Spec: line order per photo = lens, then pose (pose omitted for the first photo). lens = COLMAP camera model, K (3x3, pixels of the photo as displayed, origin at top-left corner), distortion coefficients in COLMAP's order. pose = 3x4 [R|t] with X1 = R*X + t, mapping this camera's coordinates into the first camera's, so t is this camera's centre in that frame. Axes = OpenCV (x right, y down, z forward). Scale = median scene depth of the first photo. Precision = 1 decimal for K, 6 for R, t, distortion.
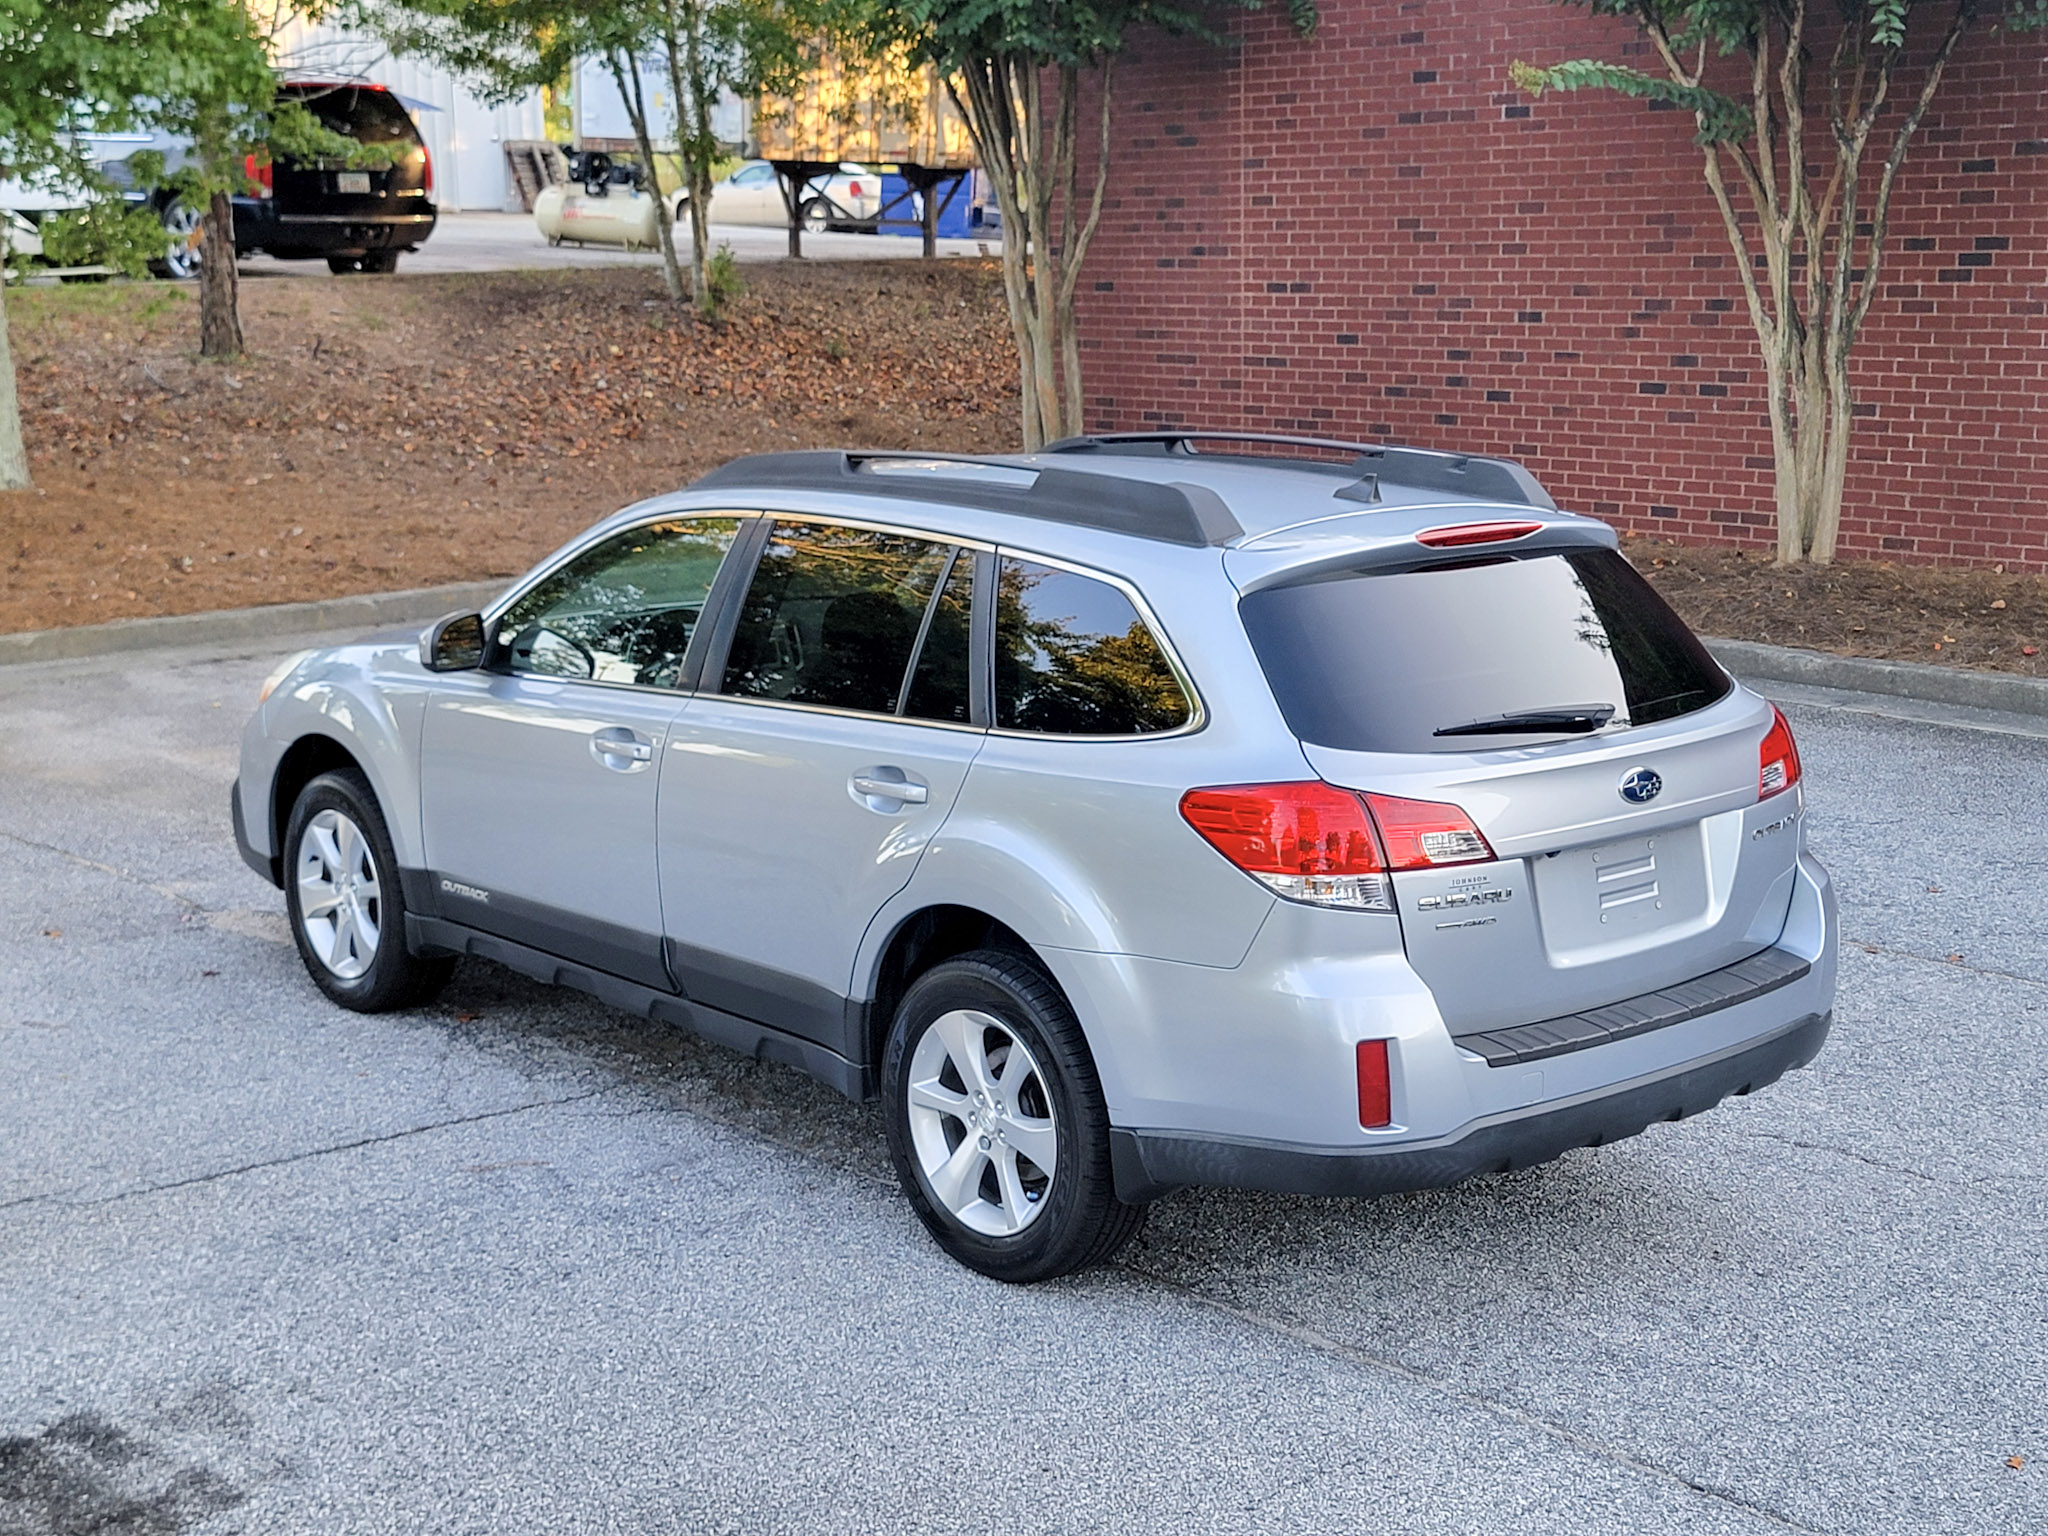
lens RADIAL K [[2762.7, 0, 1051.7], [0, 2762.7, 761.1], [0, 0, 1]] dist [0.104483, -0.098095]
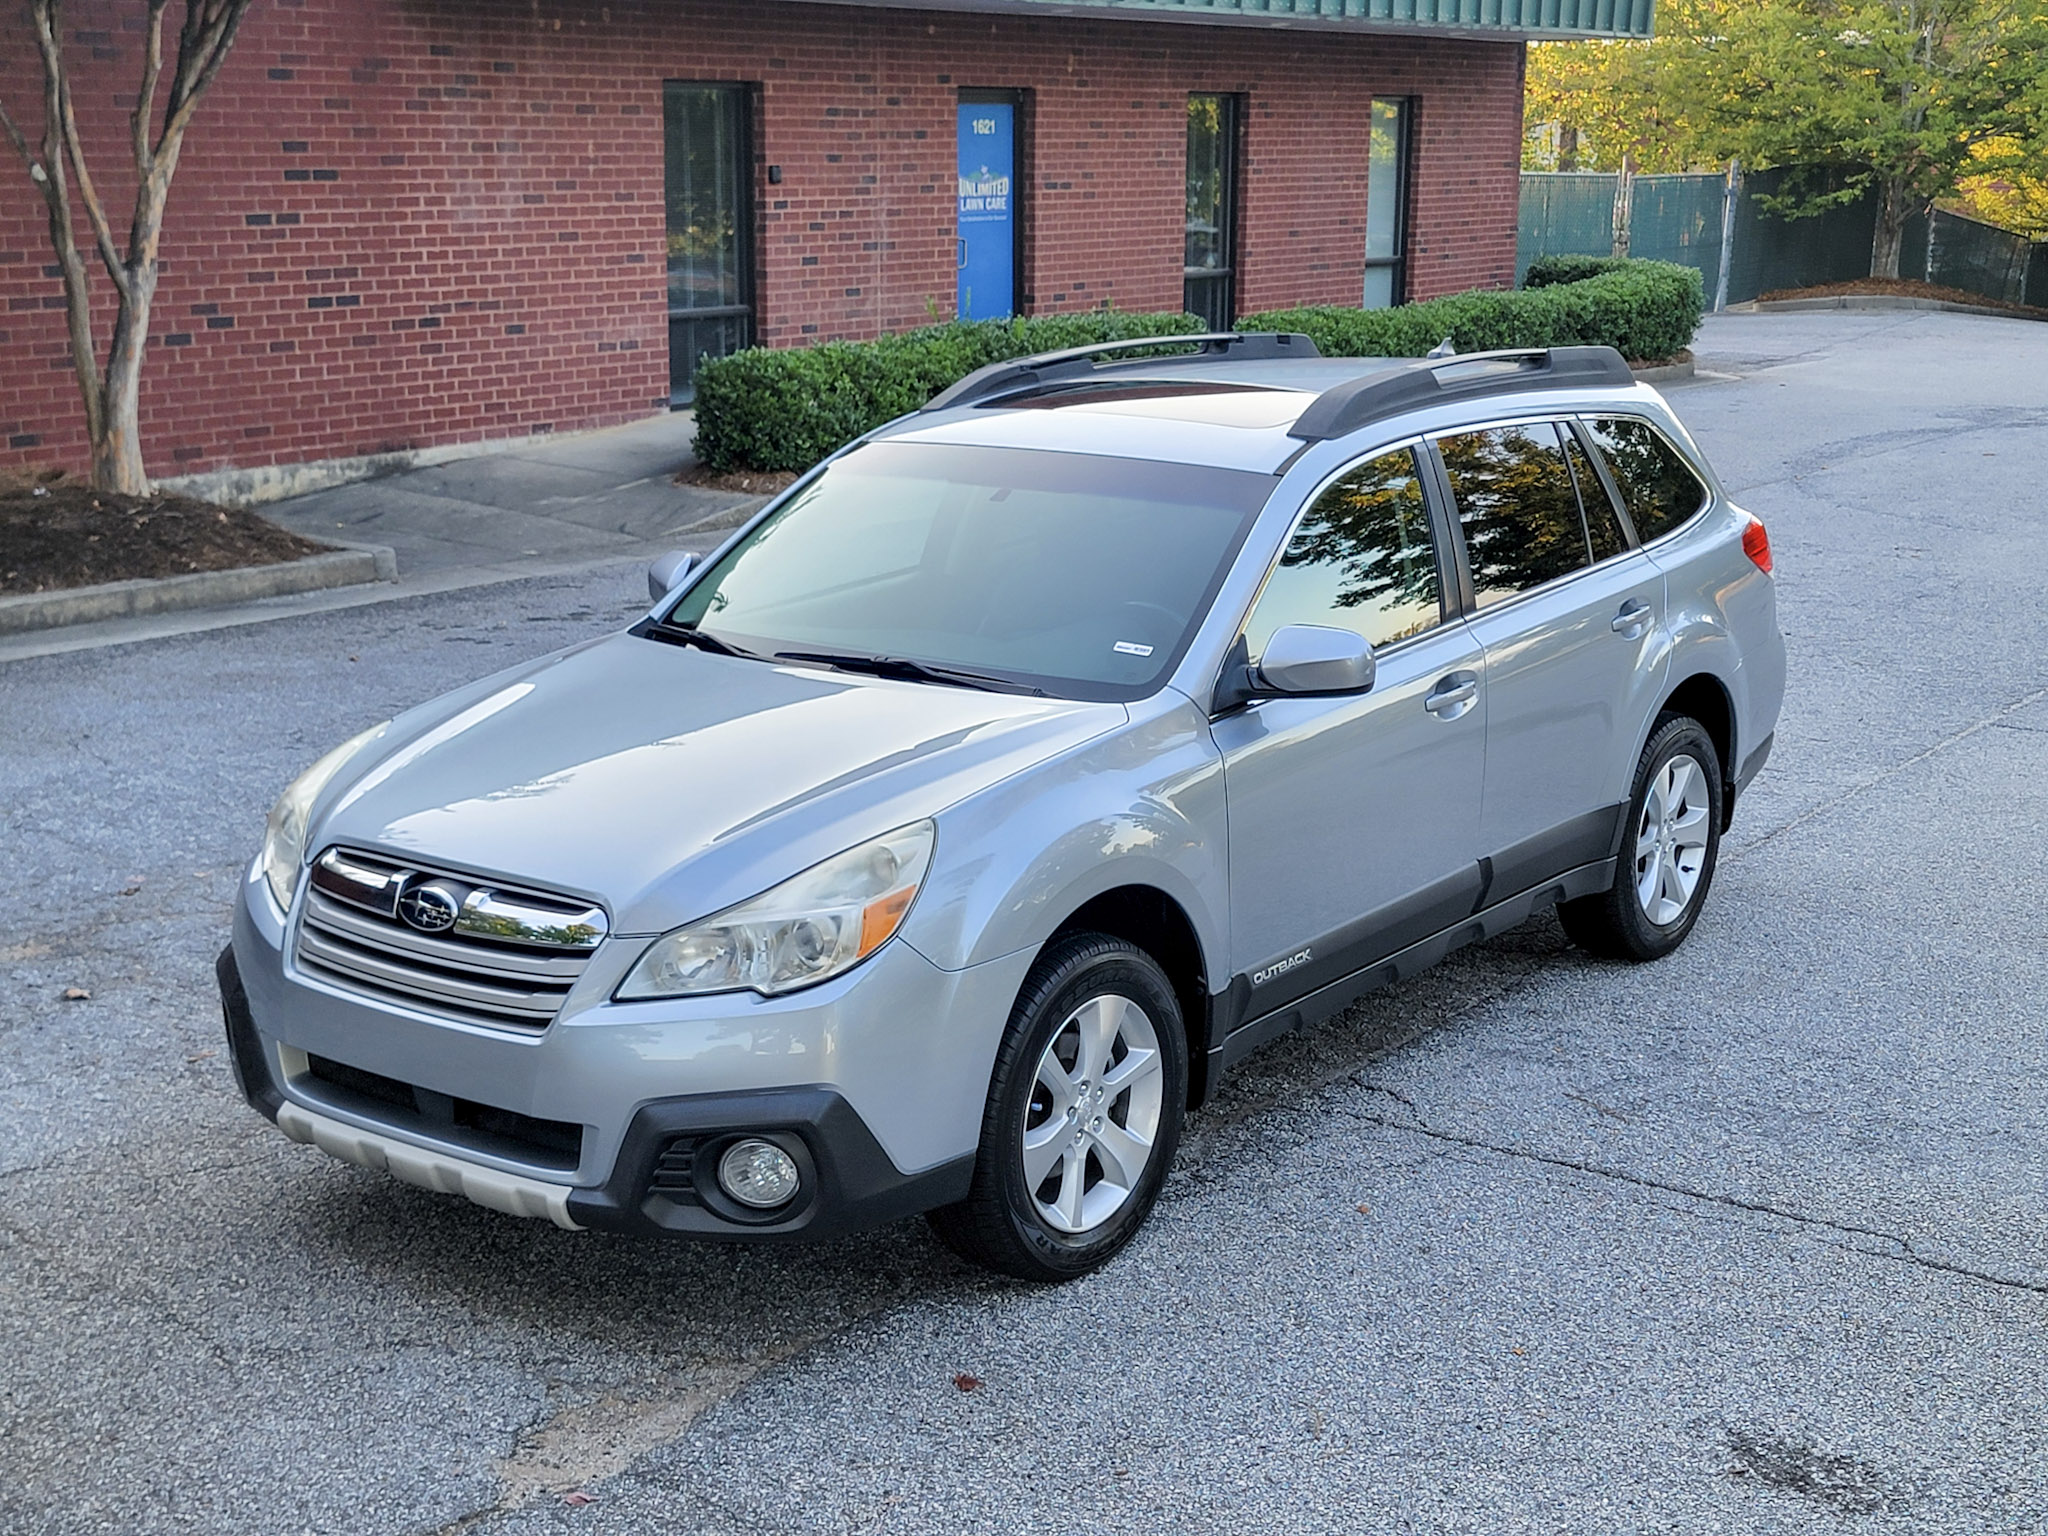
lens RADIAL K [[2785.7, 0, 1022.7], [0, 2785.7, 791.8], [0, 0, 1]] dist [0.095803, -0.138409]
pose [[-0.202785, -0.224308, 0.953186, -0.534064], [0.176235, 0.949156, 0.260853, -0.127681], [-0.963234, 0.220882, -0.152944, 0.649803]]
